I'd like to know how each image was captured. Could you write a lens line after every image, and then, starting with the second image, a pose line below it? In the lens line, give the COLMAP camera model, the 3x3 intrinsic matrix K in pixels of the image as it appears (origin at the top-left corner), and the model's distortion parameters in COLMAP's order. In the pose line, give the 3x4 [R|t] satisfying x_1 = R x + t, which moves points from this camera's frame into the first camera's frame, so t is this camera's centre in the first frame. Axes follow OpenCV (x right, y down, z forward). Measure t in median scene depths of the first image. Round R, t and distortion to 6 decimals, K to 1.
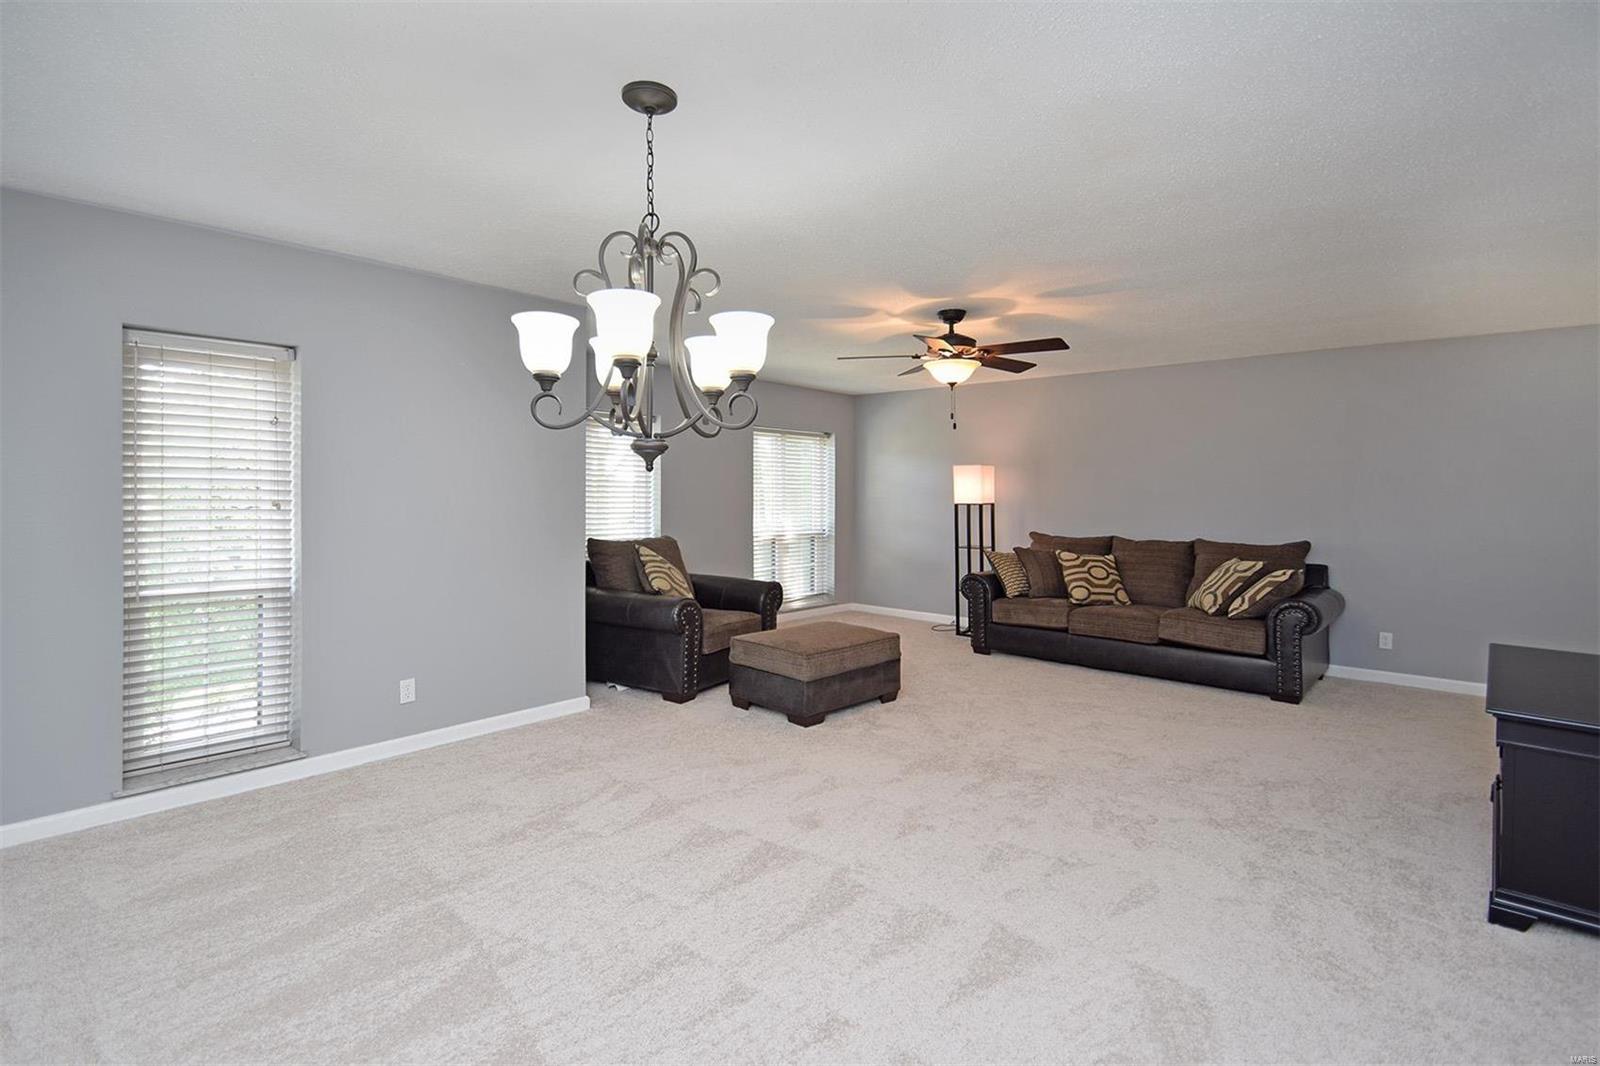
lens RADIAL K [[725.0, 0, 770.8], [0, 725.0, 491.5], [0, 0, 1]] dist [0.027973, -0.022744]
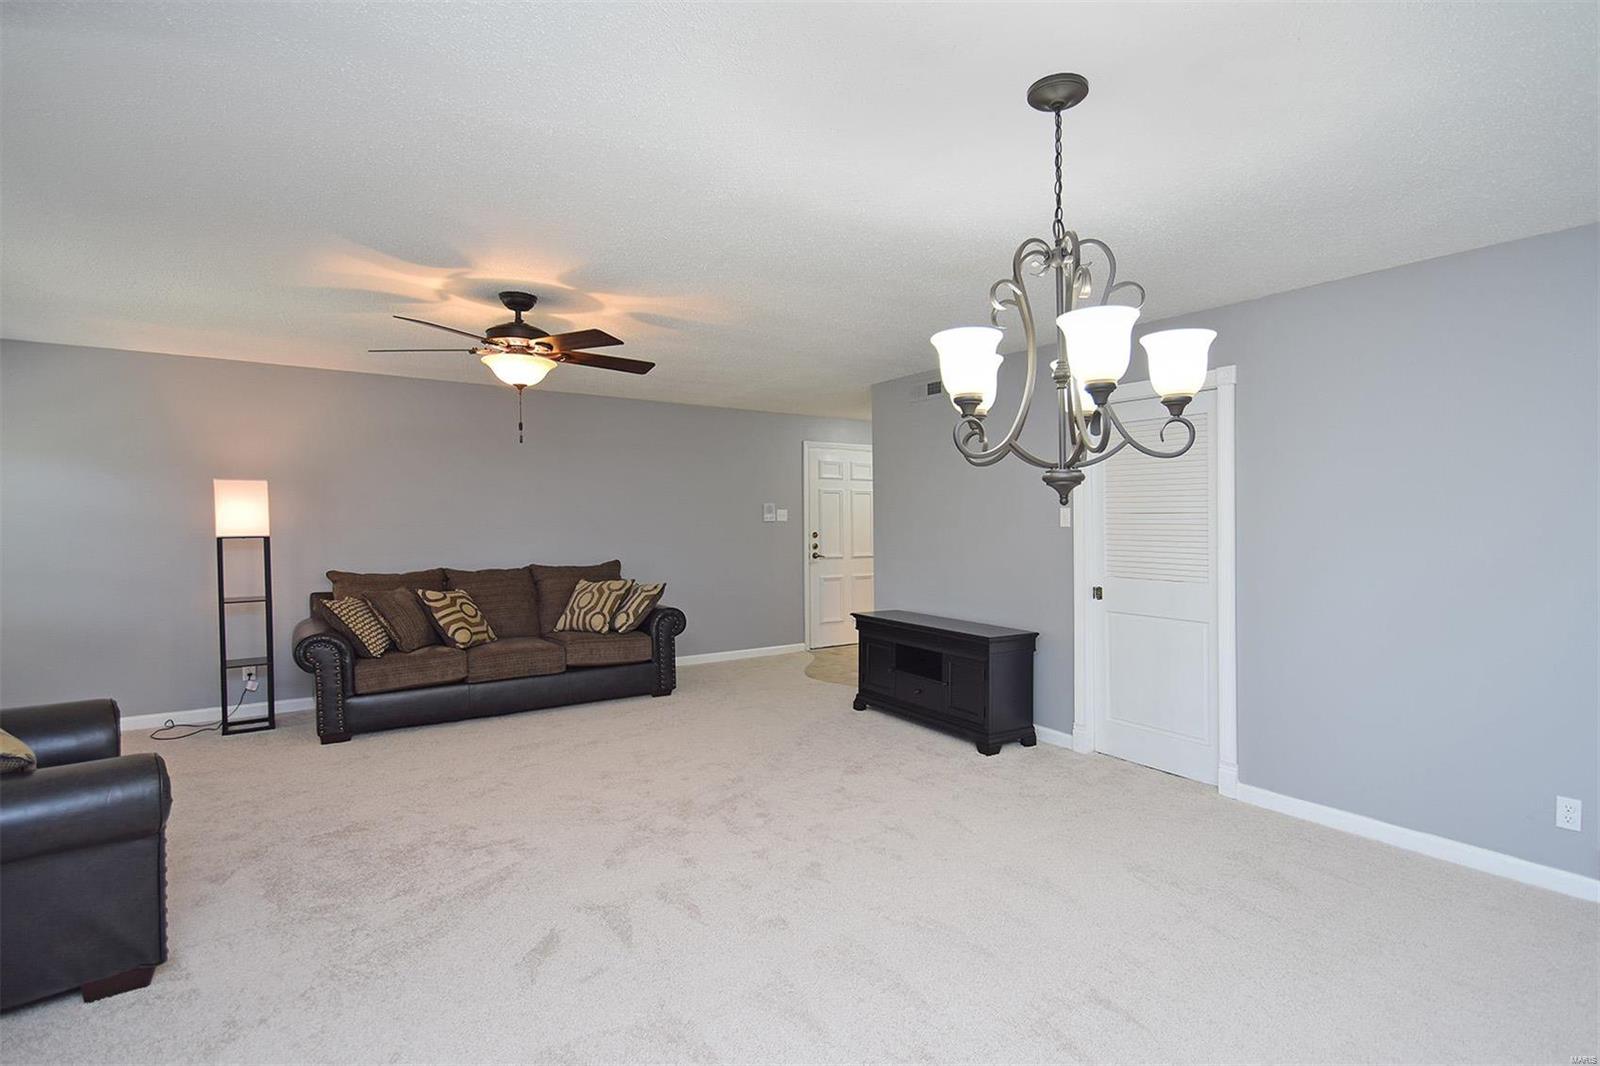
lens RADIAL K [[827.3, 0, 800.6], [0, 827.3, 510.7], [0, 0, 1]] dist [0.023115, -0.000115]
pose [[0.228564, 0.002792, 0.973525, -0.488820], [-0.000271, 0.999996, -0.002804, -0.007055], [-0.973529, 0.000377, 0.228564, 0.421069]]
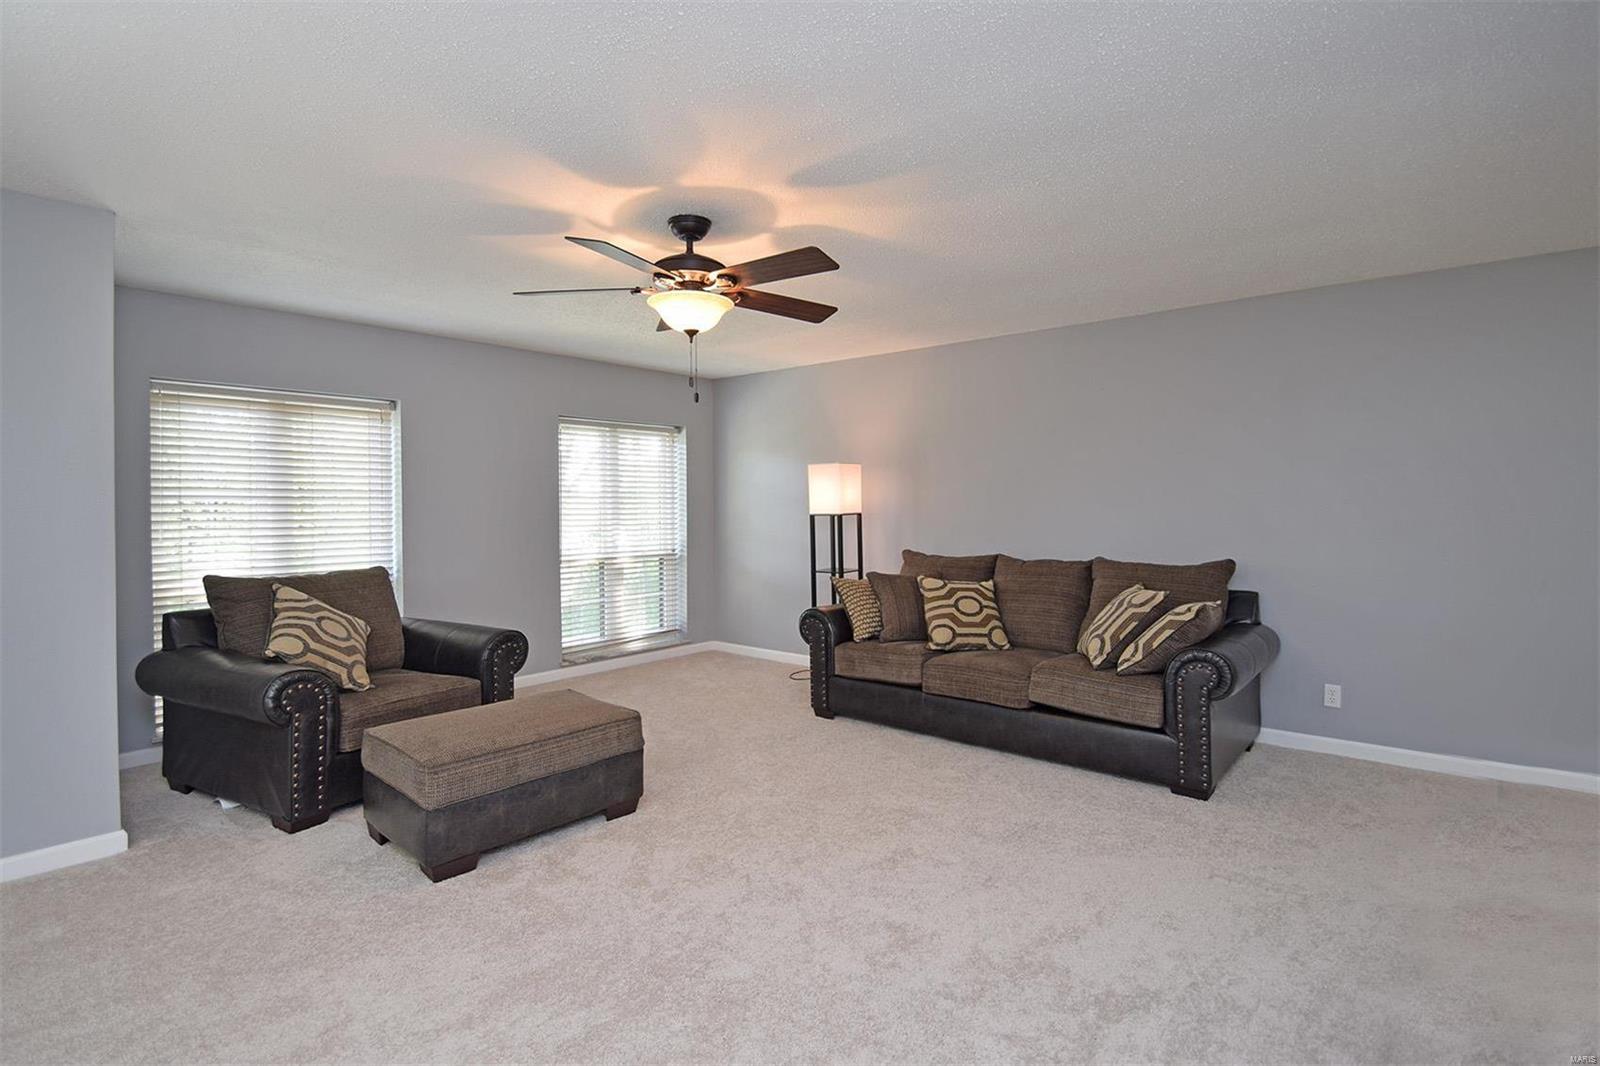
lens RADIAL K [[760.8, 0, 802.9], [0, 760.8, 507.4], [0, 0, 1]] dist [0.000501, 0.000001]
pose [[0.997797, -0.013955, 0.064864, 0.260255], [0.013441, 0.999875, 0.008343, 0.003343], [-0.064973, -0.007453, 0.997859, 0.270713]]
